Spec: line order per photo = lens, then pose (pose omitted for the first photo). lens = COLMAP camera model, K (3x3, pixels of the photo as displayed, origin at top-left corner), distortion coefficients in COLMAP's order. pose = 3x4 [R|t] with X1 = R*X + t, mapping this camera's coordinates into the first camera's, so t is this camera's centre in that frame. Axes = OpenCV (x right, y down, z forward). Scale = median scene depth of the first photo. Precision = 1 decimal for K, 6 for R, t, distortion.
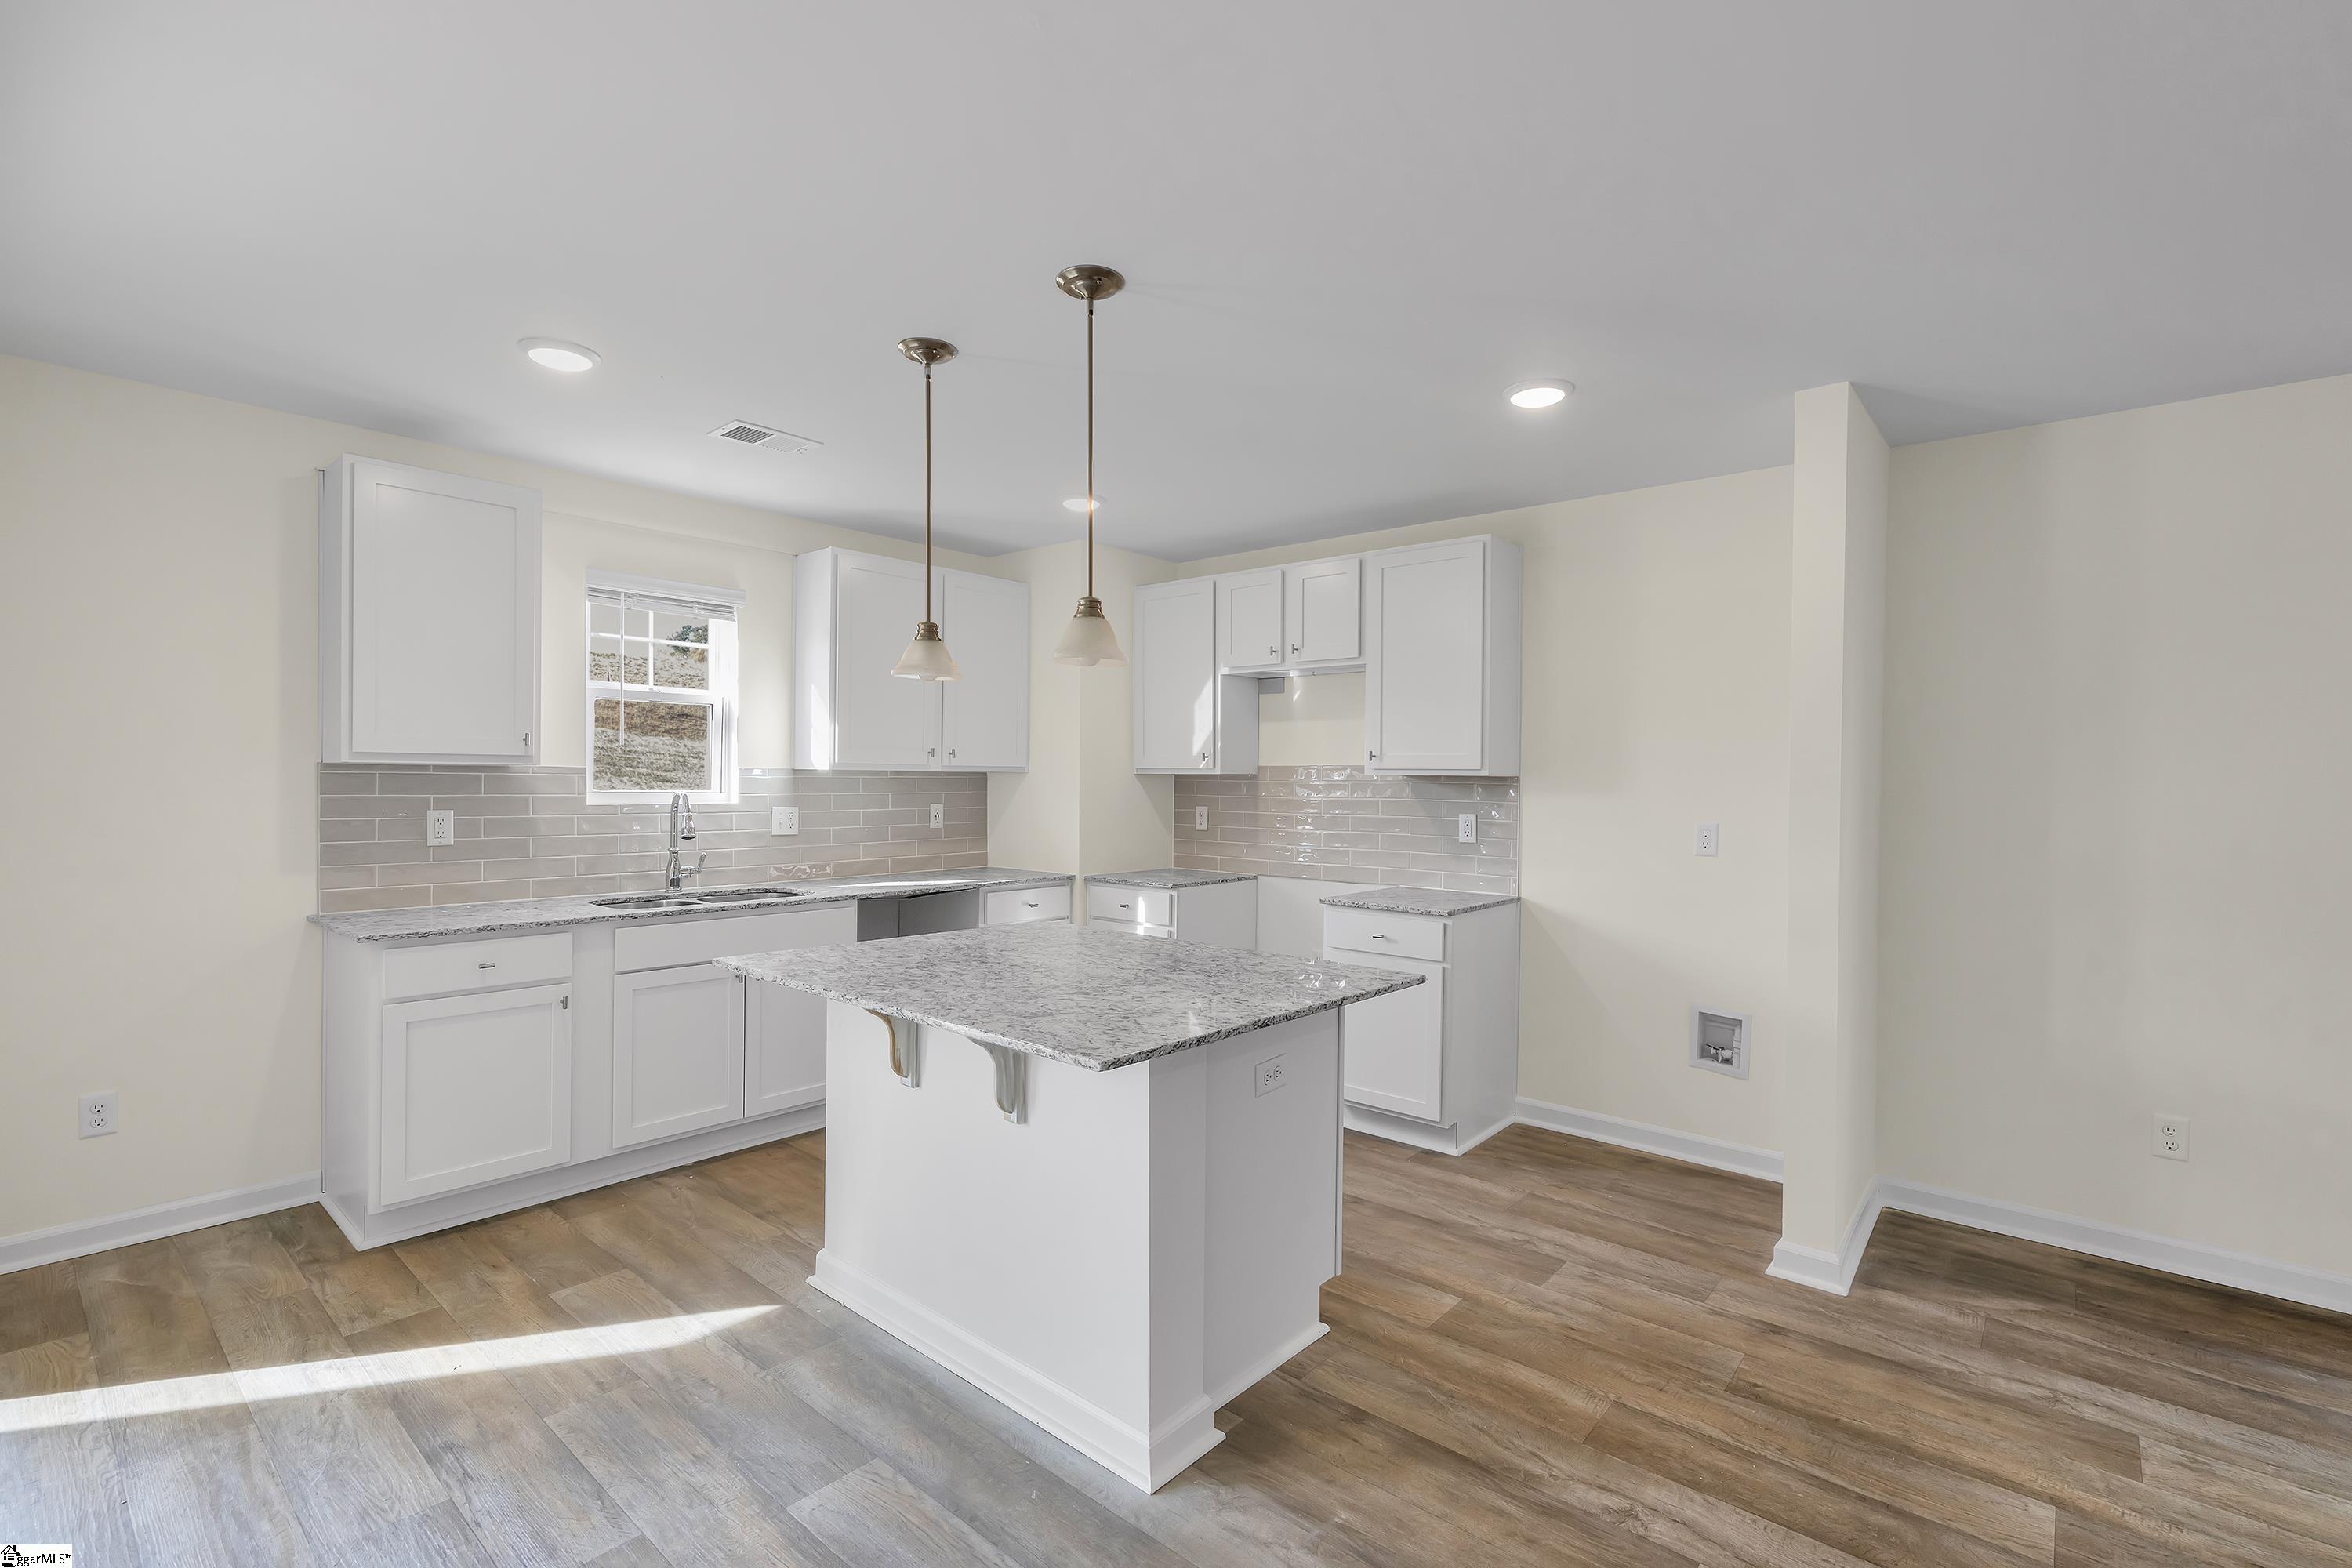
lens RADIAL K [[1050.9, 0, 1177.0], [0, 1050.9, 785.6], [0, 0, 1]] dist [-0.007677, 0.002795]
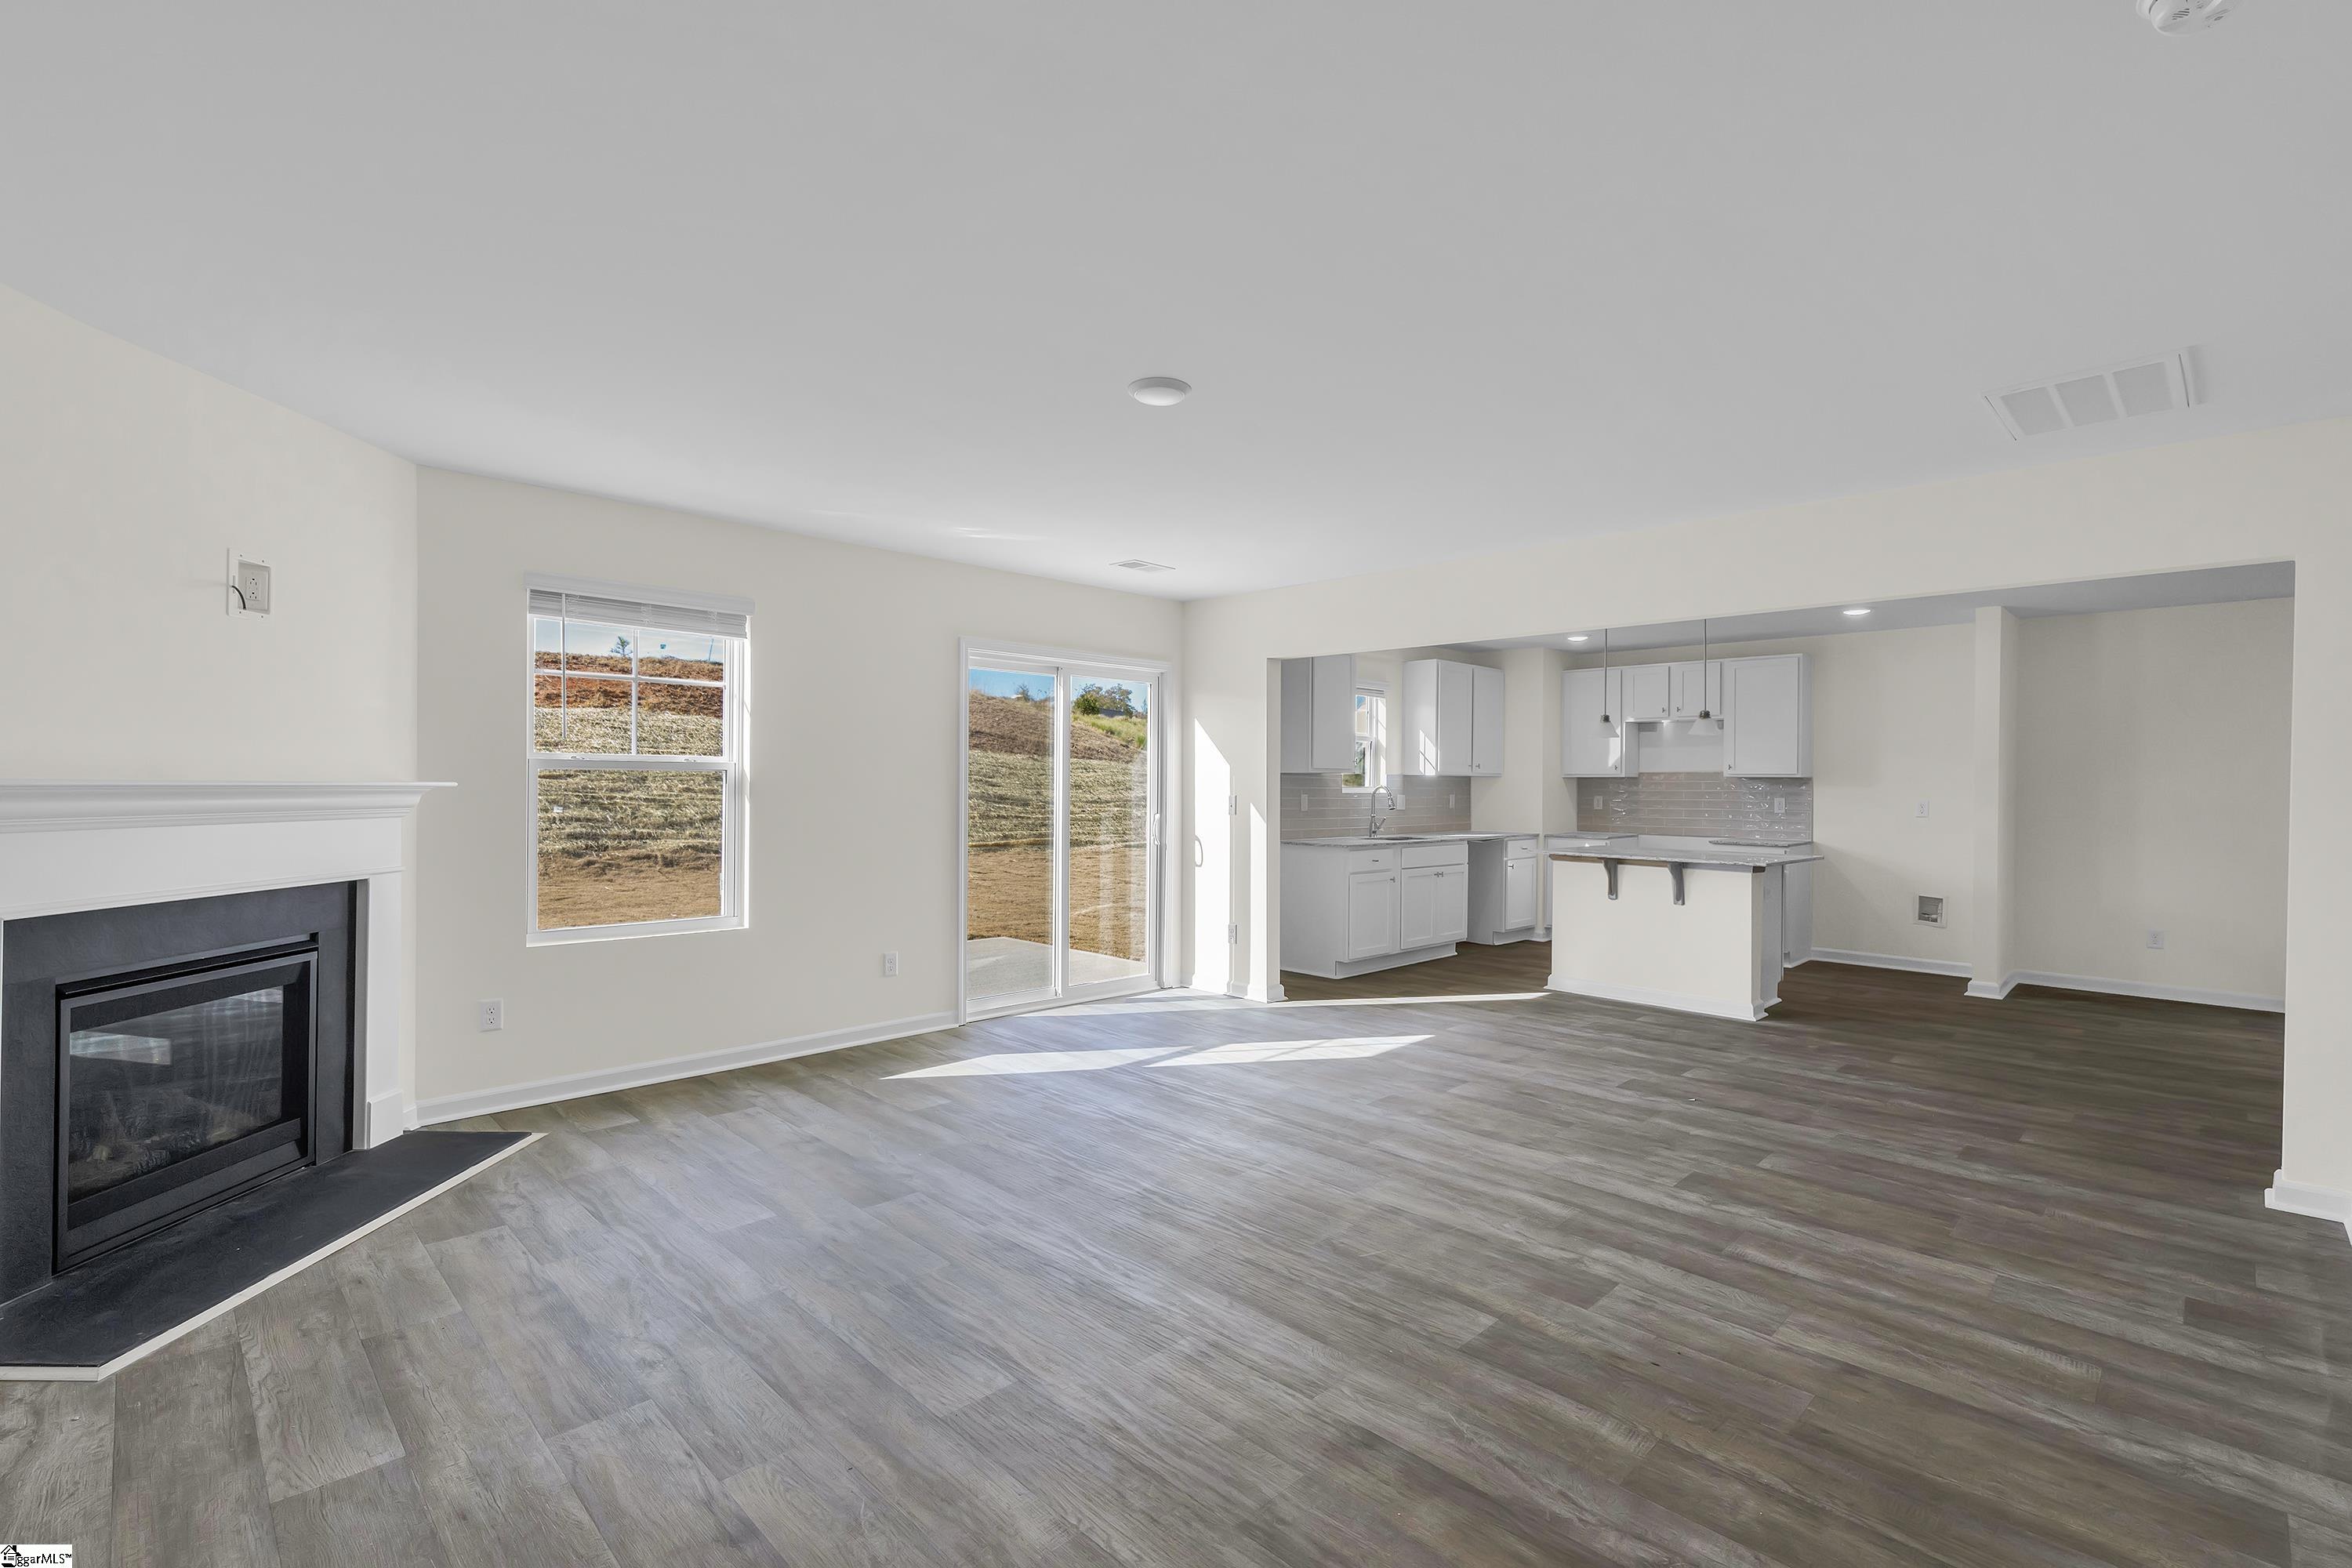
lens RADIAL K [[1050.9, 0, 1172.2], [0, 1050.9, 789.5], [0, 0, 1]] dist [-0.007677, 0.002795]
pose [[0.996763, -0.001607, -0.080376, -0.872453], [0.001512, 0.999998, -0.001245, 0.016698], [0.080378, 0.001119, 0.996764, -1.266836]]
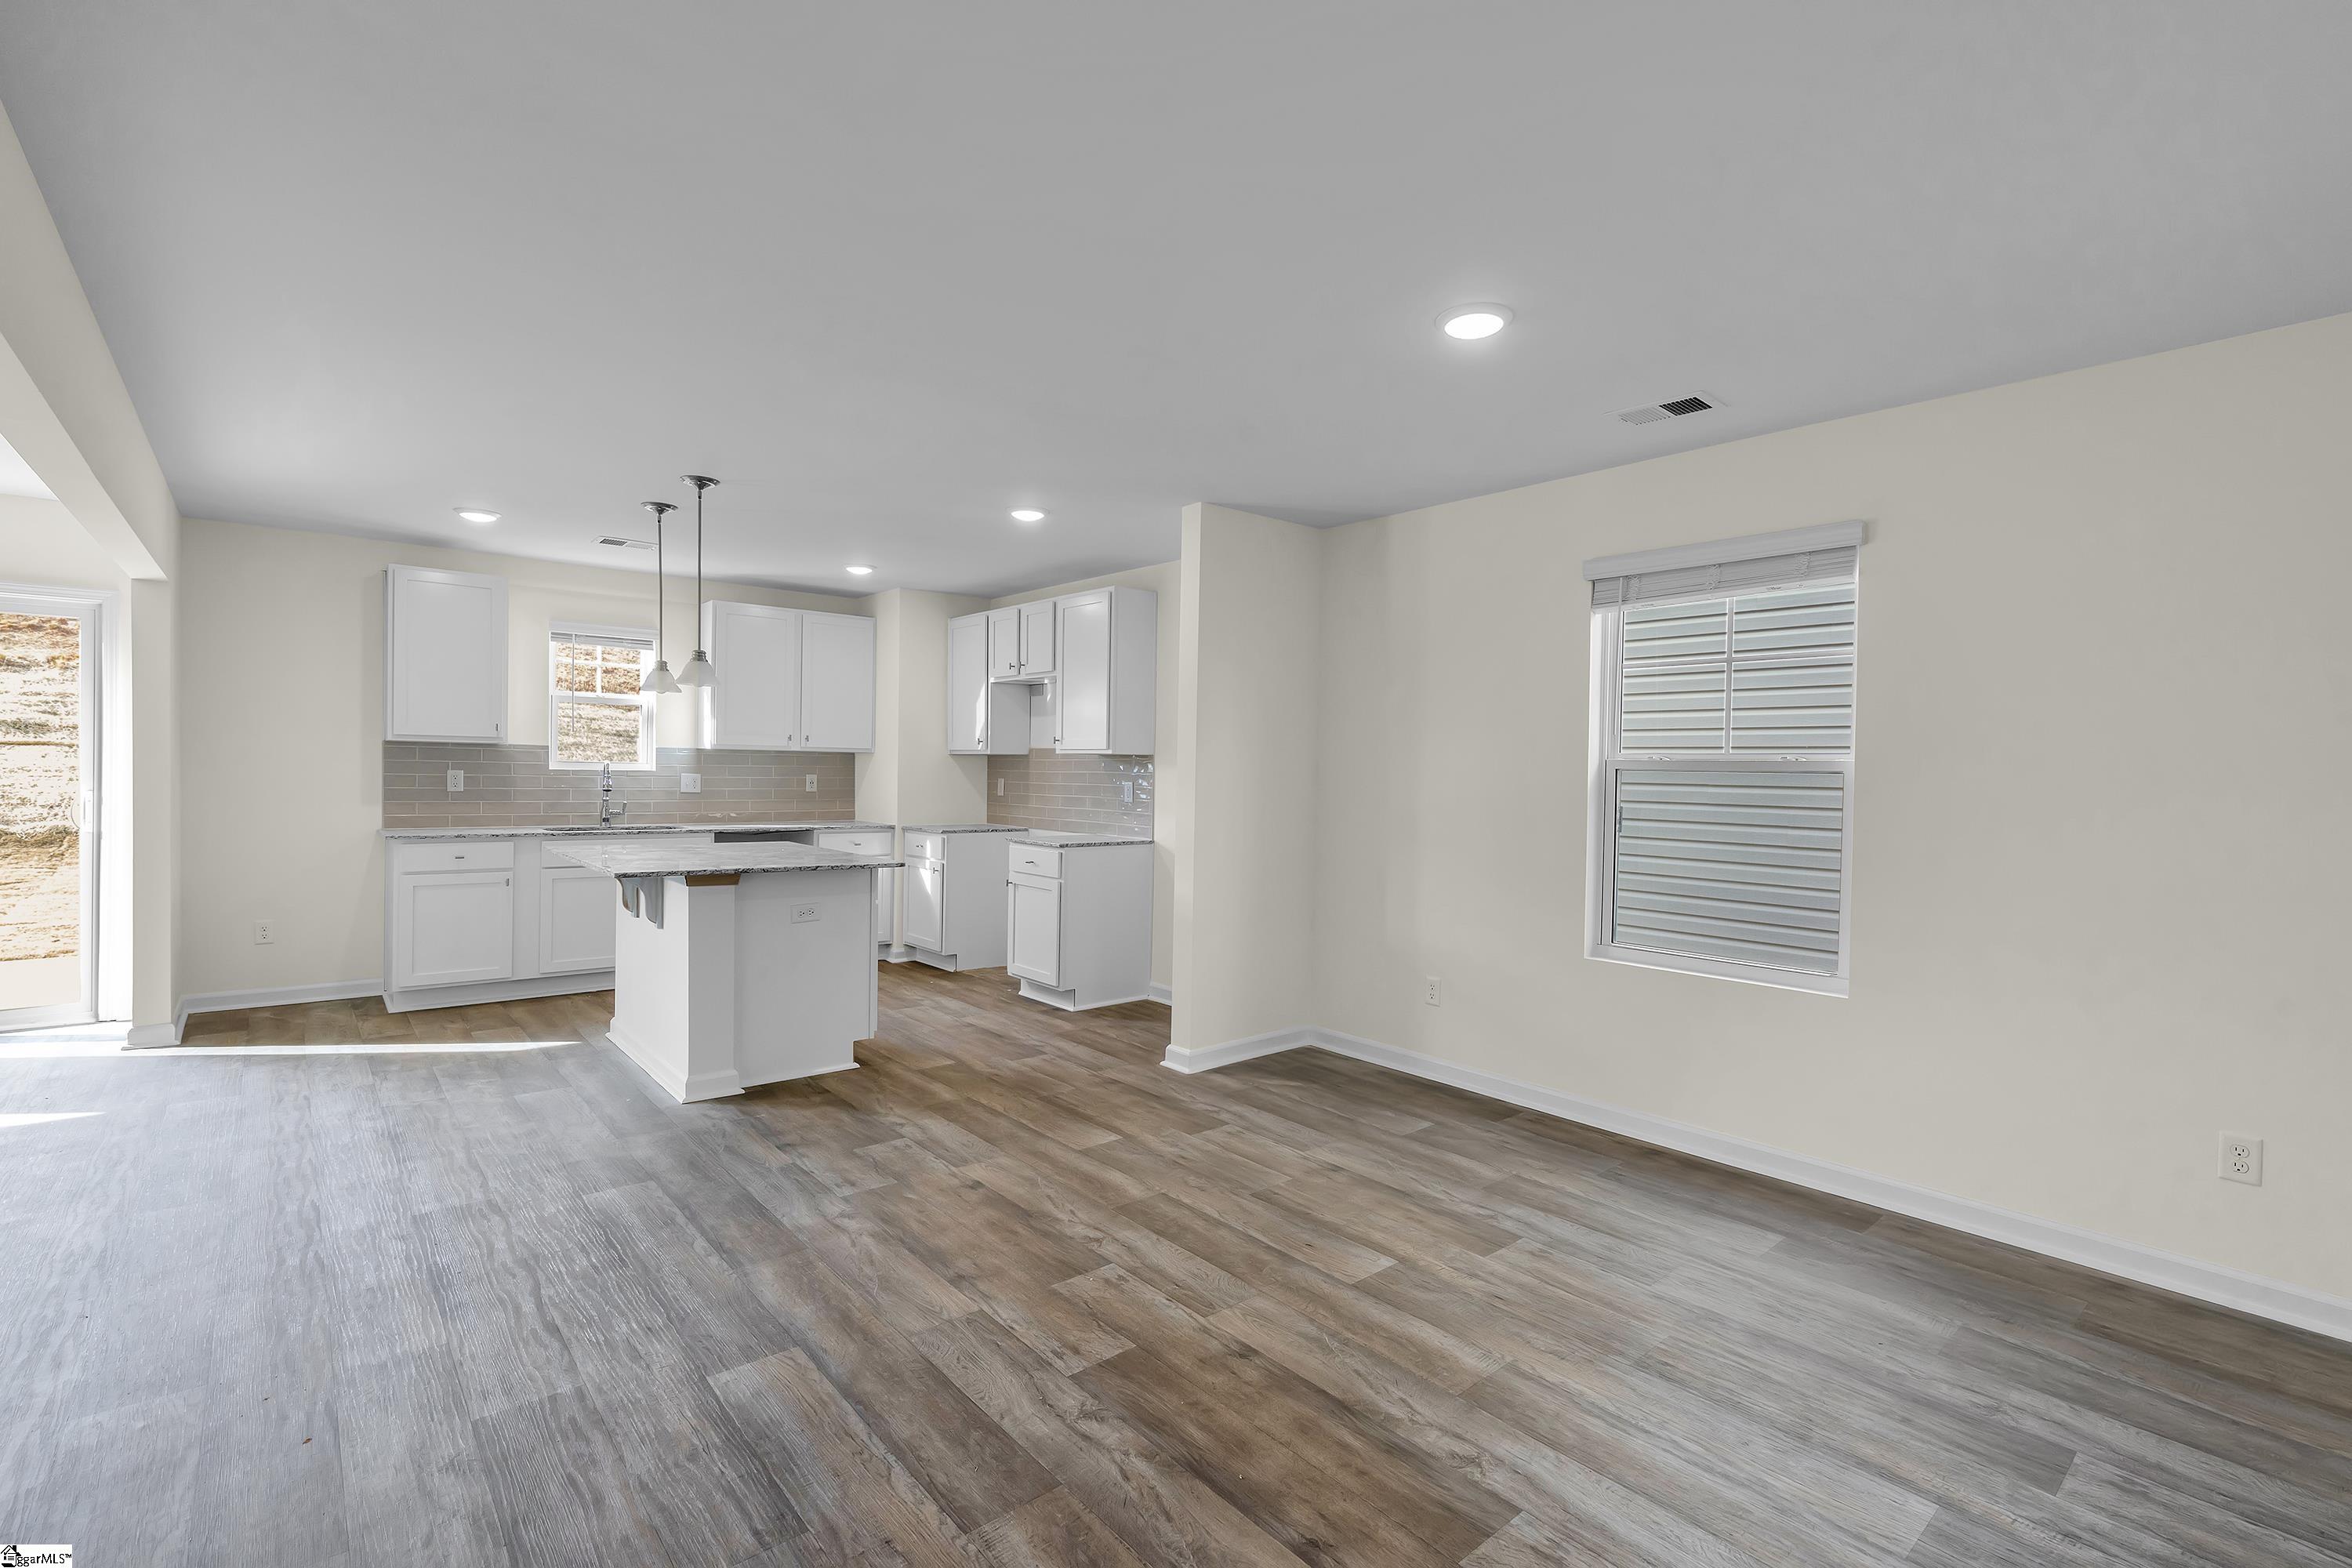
lens RADIAL K [[1050.9, 0, 1175.6], [0, 1050.9, 786.6], [0, 0, 1]] dist [-0.007677, 0.002795]
pose [[0.988275, 0.009809, -0.152366, 0.739452], [-0.008775, 0.999934, 0.007455, 0.029627], [0.152429, -0.006031, 0.988296, -0.509325]]
